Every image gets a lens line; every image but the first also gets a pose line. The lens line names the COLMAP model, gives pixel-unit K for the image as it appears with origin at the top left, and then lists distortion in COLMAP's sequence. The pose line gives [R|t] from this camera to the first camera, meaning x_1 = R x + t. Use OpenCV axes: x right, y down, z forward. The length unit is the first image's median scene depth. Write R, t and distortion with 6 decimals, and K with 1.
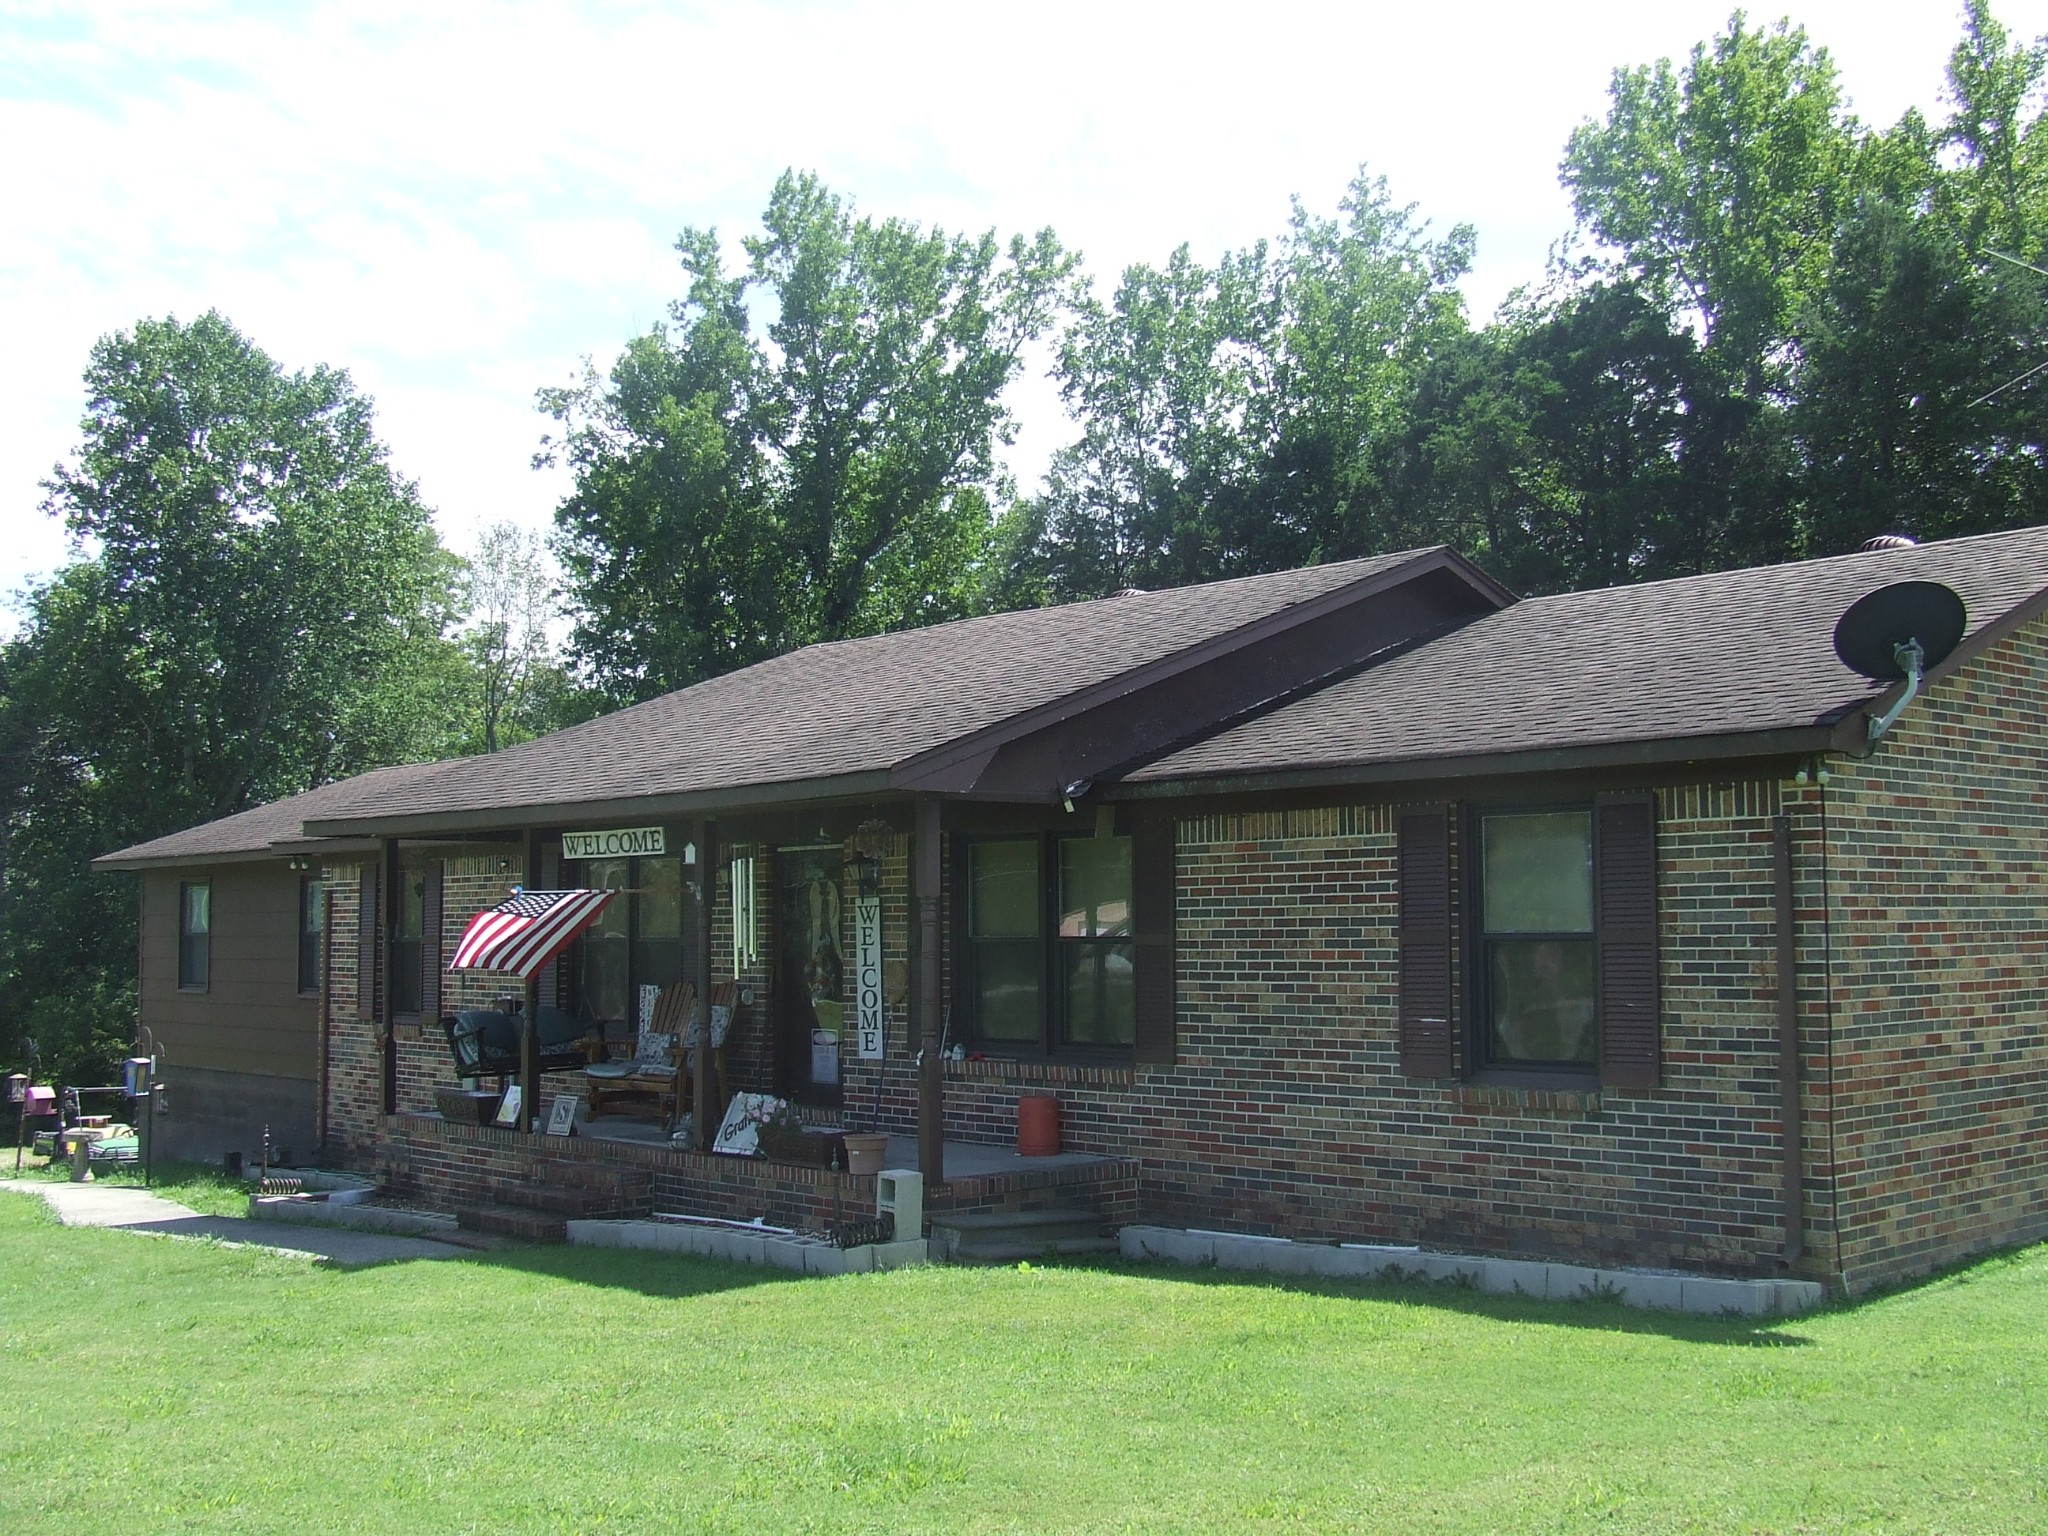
lens RADIAL K [[2258.2, 0, 1023.2], [0, 2258.2, 763.2], [0, 0, 1]] dist [-0.056466, 0.000000]
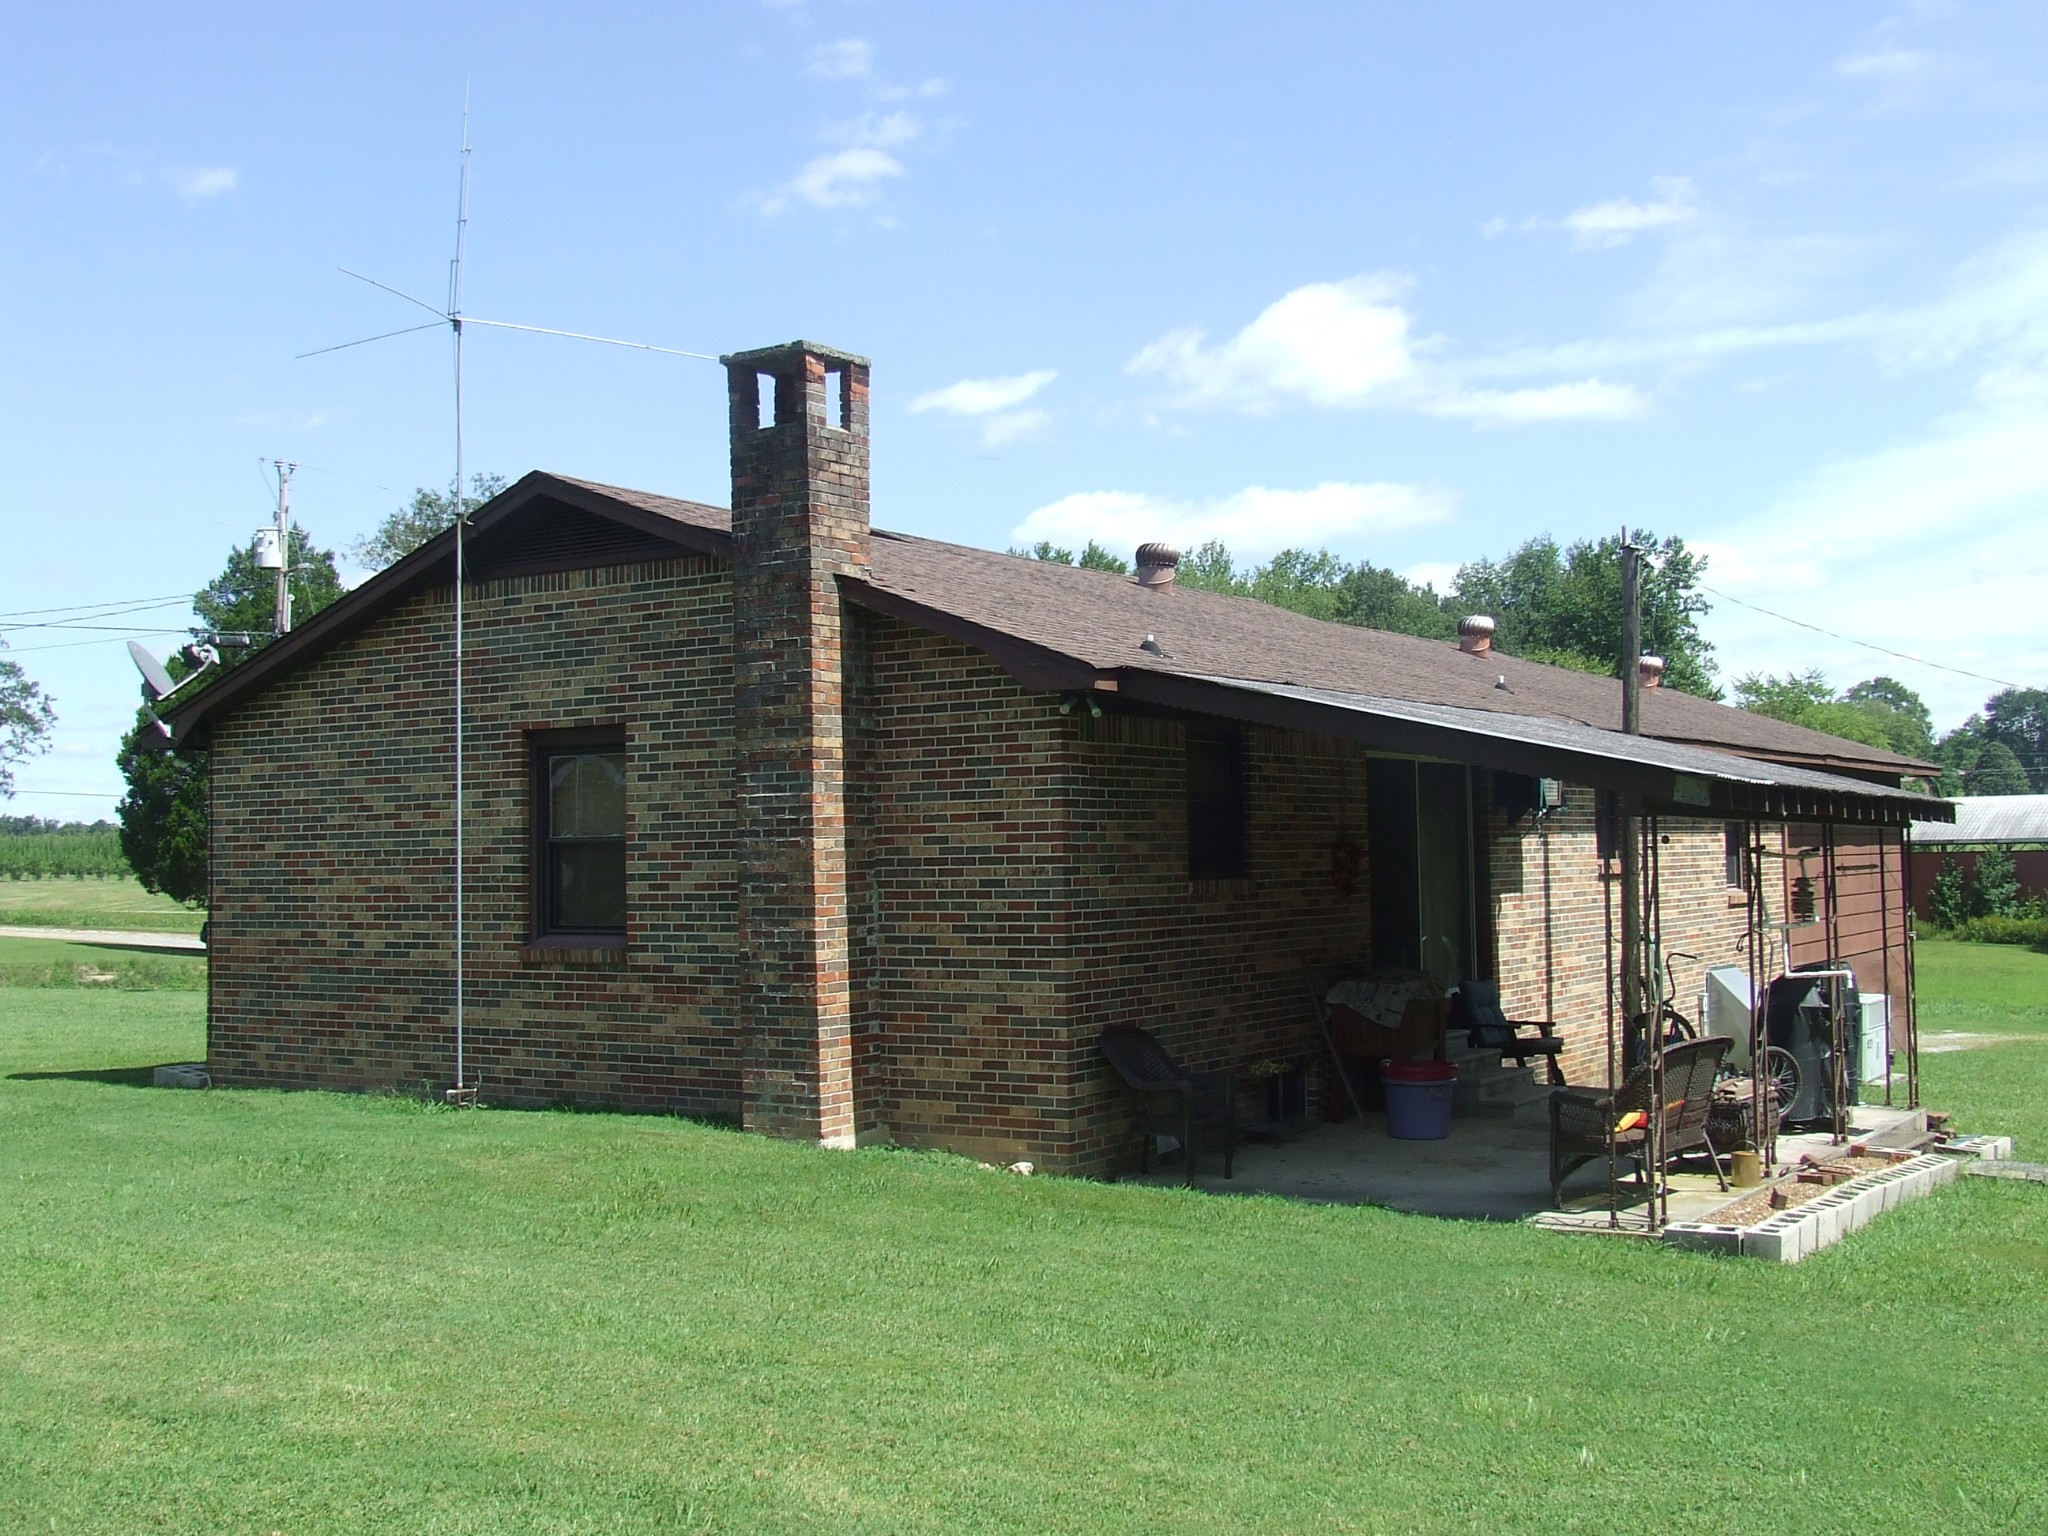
lens RADIAL K [[2258.2, 0, 1023.7], [0, 2258.2, 769.8], [0, 0, 1]] dist [-0.056466, 0.000000]
pose [[0.242497, -0.031317, -0.969646, 1.820099], [0.086828, 0.996168, -0.010459, 0.071073], [0.966259, -0.081657, 0.244288, 1.056092]]
